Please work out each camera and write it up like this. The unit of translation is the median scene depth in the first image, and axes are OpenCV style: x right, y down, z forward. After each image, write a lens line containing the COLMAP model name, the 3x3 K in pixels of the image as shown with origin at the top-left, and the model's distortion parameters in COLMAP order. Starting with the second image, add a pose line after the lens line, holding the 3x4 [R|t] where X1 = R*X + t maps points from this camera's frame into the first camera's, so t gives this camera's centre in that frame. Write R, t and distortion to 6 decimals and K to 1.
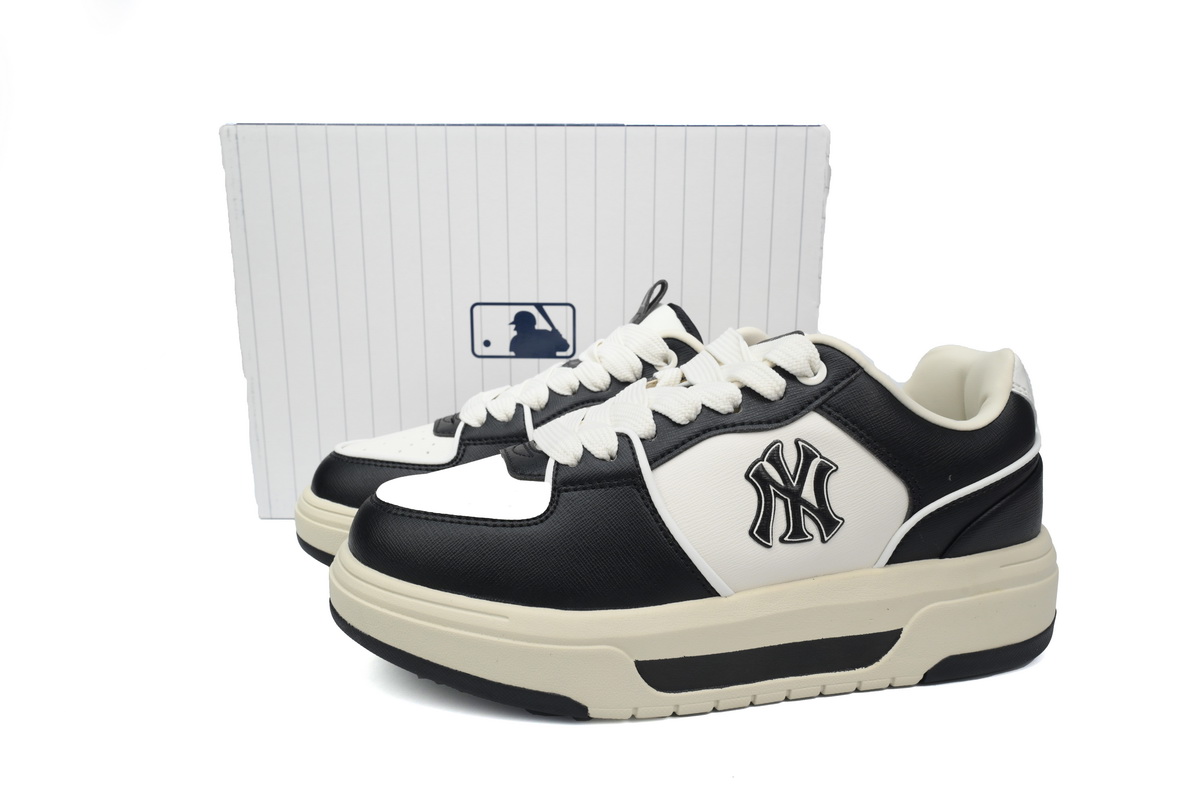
lens RADIAL K [[882.2, 0, 600.5], [0, 882.2, 399.9], [0, 0, 1]] dist [0.001133, -0.000030]
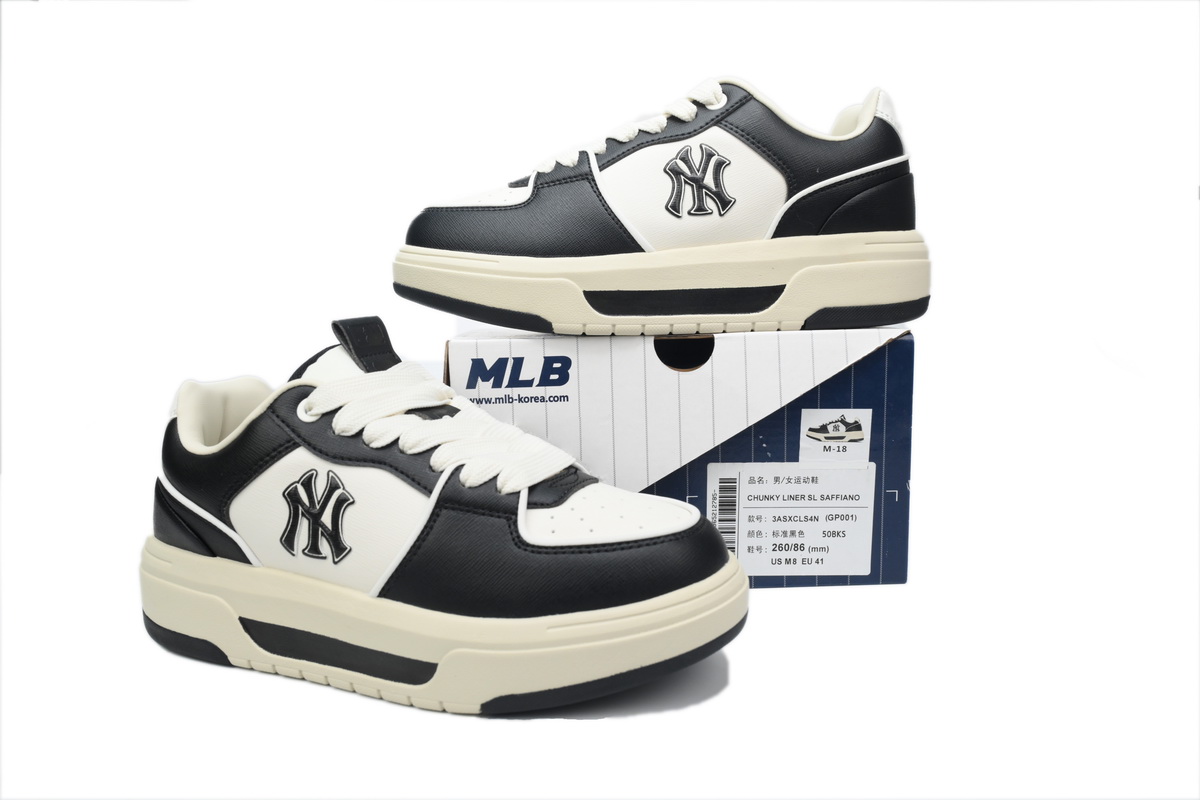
lens RADIAL K [[882.2, 0, 600.5], [0, 882.2, 399.9], [0, 0, 1]] dist [0.001133, -0.000030]
pose [[0.985360, -0.005904, -0.170385, 0.301081], [0.002638, 0.999809, -0.019390, 0.481016], [0.170467, 0.018657, 0.985187, -0.415675]]
